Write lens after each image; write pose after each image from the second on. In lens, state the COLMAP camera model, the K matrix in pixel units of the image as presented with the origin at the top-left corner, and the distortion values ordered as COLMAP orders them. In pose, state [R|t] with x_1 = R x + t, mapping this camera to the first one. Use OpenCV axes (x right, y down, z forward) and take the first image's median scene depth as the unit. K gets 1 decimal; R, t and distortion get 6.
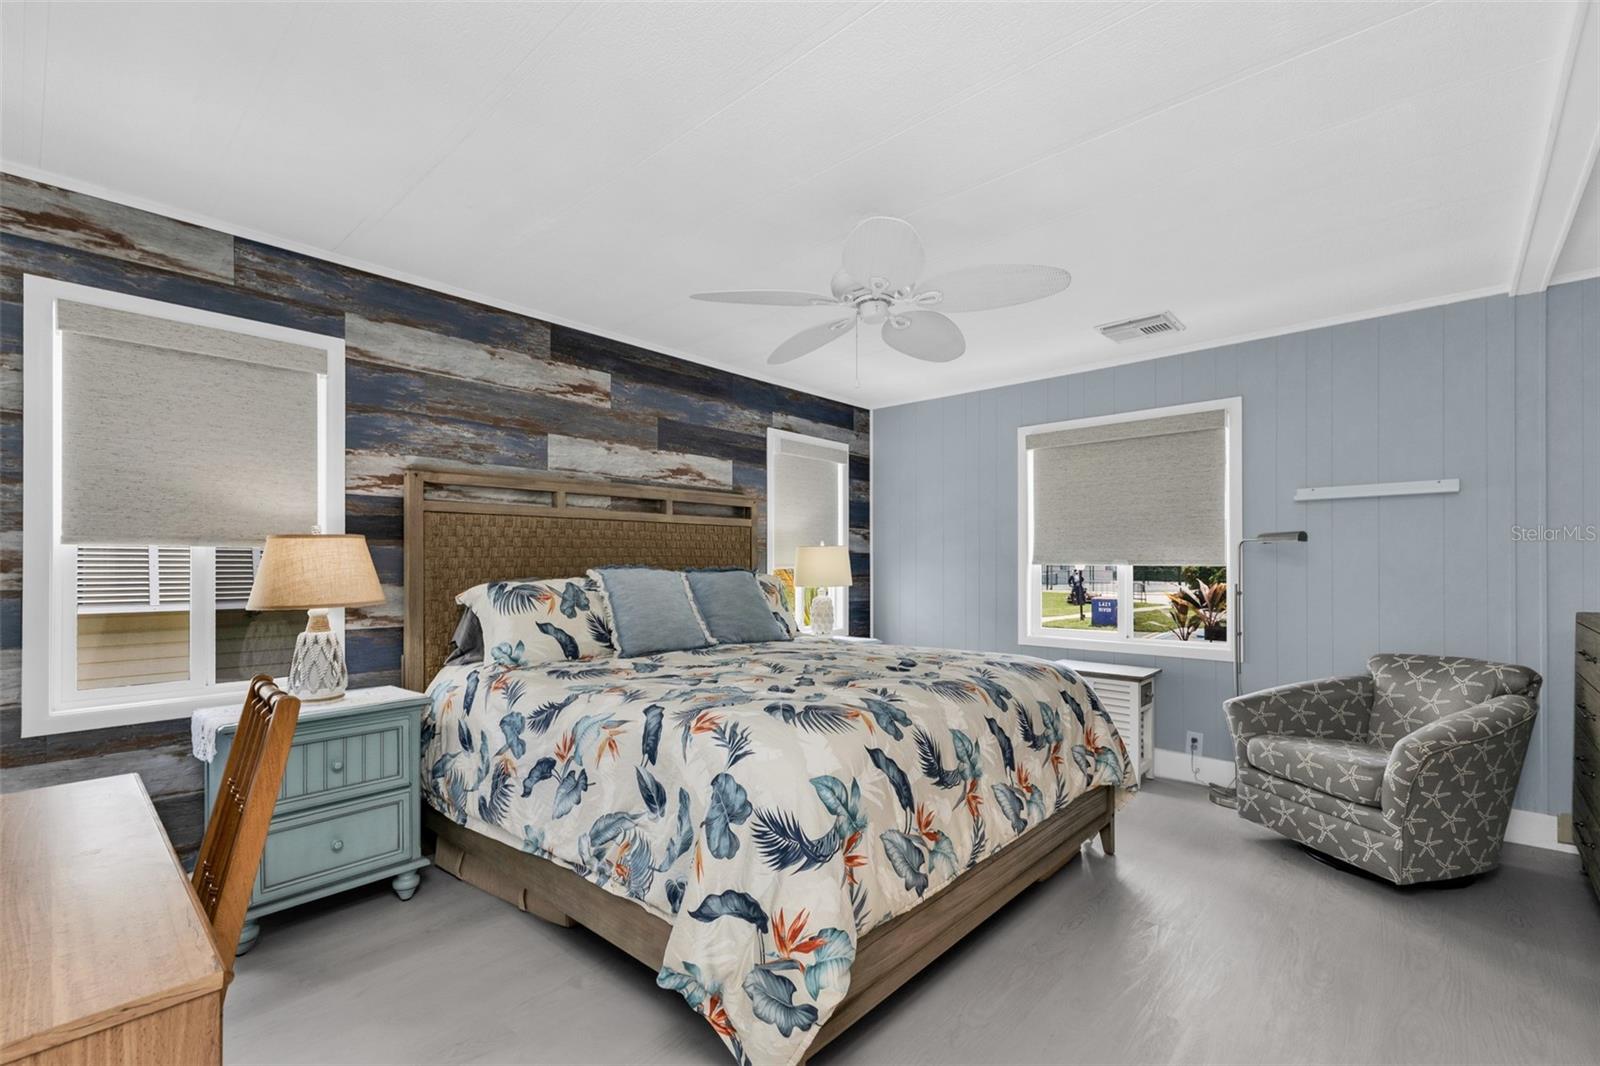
lens RADIAL K [[705.5, 0, 801.9], [0, 705.5, 558.4], [0, 0, 1]] dist [0.016482, -0.005662]
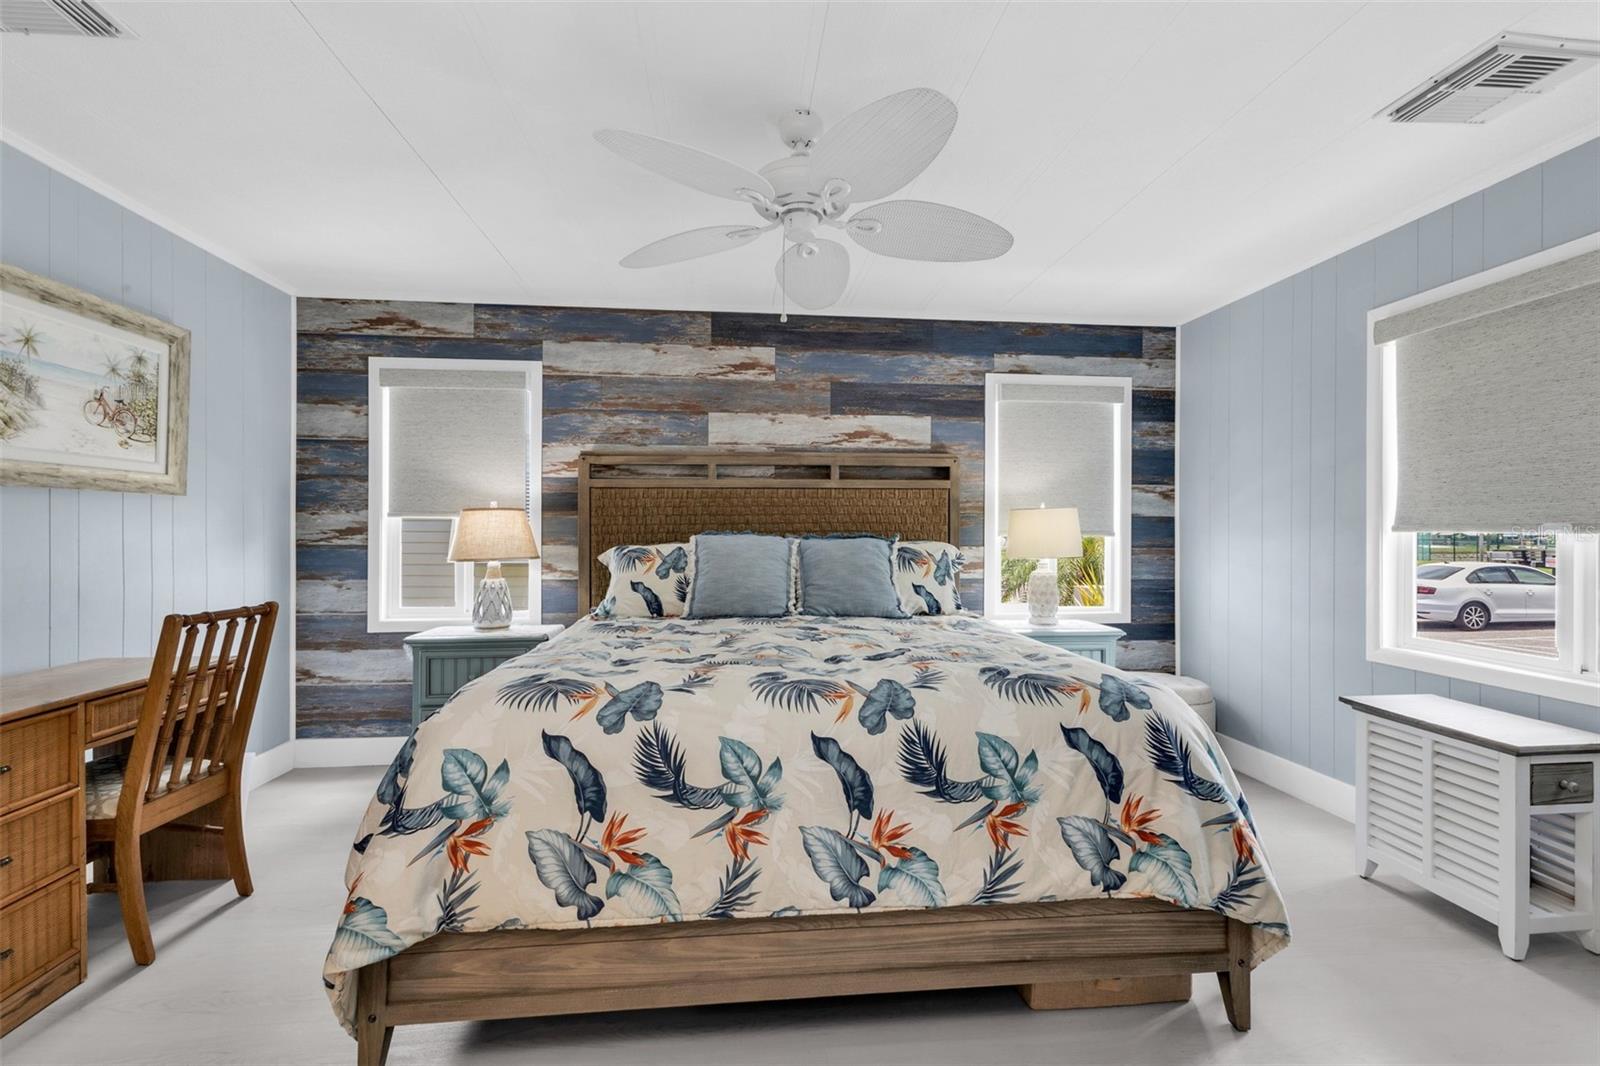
lens RADIAL K [[693.6, 0, 797.8], [0, 693.6, 527.7], [0, 0, 1]] dist [0.005572, -0.000243]
pose [[0.743245, -0.002943, -0.669013, 0.504145], [0.003474, 0.999994, -0.000540, 0.005302], [0.669011, -0.001922, 0.743250, 0.305905]]
